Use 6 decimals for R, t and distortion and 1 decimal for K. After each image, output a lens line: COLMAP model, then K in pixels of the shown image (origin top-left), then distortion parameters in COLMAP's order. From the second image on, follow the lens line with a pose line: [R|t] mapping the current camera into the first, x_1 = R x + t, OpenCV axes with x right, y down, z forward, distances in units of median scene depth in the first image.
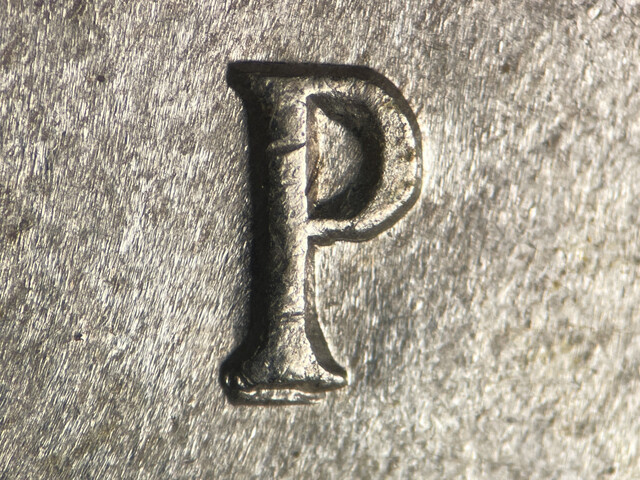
lens RADIAL K [[971.9, 0, 319.7], [0, 971.9, 241.7], [0, 0, 1]] dist [-0.028268, 0.000000]
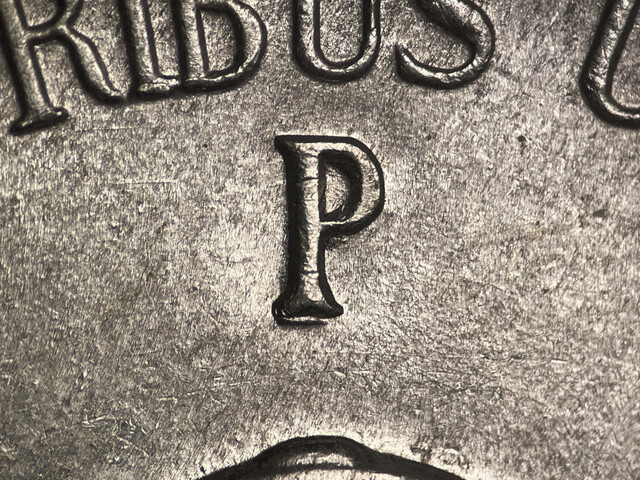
lens RADIAL K [[971.9, 0, 320.2], [0, 971.9, 239.4], [0, 0, 1]] dist [-0.028268, 0.000000]
pose [[0.998406, -0.008548, 0.055790, -0.112673], [0.006689, 0.999419, 0.033427, -0.051106], [-0.056043, -0.033001, 0.997883, -0.795647]]
